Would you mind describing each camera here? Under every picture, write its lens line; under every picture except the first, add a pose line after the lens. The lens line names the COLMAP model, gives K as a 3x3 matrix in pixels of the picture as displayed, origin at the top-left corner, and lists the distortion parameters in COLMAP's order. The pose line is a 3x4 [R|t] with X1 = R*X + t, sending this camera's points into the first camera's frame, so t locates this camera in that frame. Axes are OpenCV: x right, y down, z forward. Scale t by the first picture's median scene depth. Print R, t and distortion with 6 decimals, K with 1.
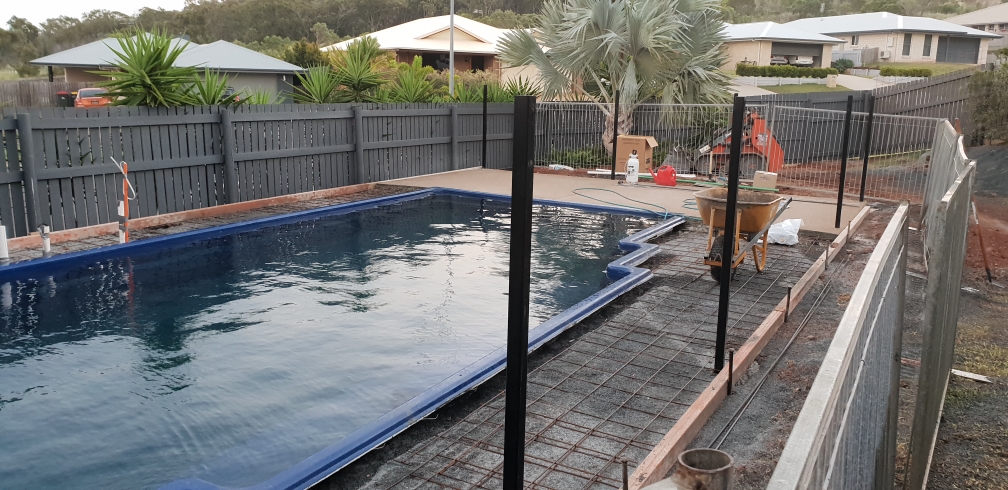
lens RADIAL K [[746.1, 0, 504.0], [0, 746.1, 245.0], [0, 0, 1]] dist [-0.000450, 0.001844]
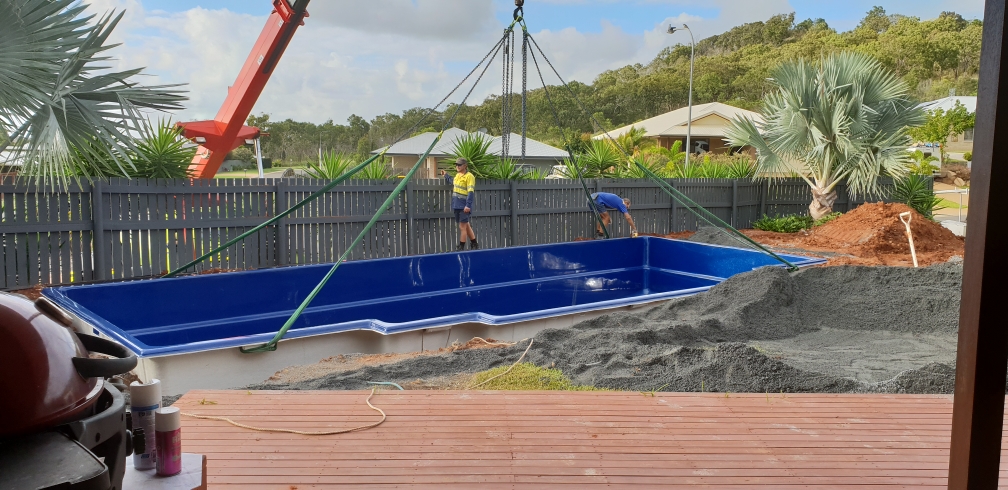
lens RADIAL K [[862.7, 0, 504.0], [0, 862.7, 245.0], [0, 0, 1]] dist [0.488751, 0.000183]
pose [[0.936406, 0.021787, -0.350240, 0.102423], [-0.066714, 0.990921, -0.116726, 0.068784], [0.344517, 0.132669, 0.929358, -0.280561]]
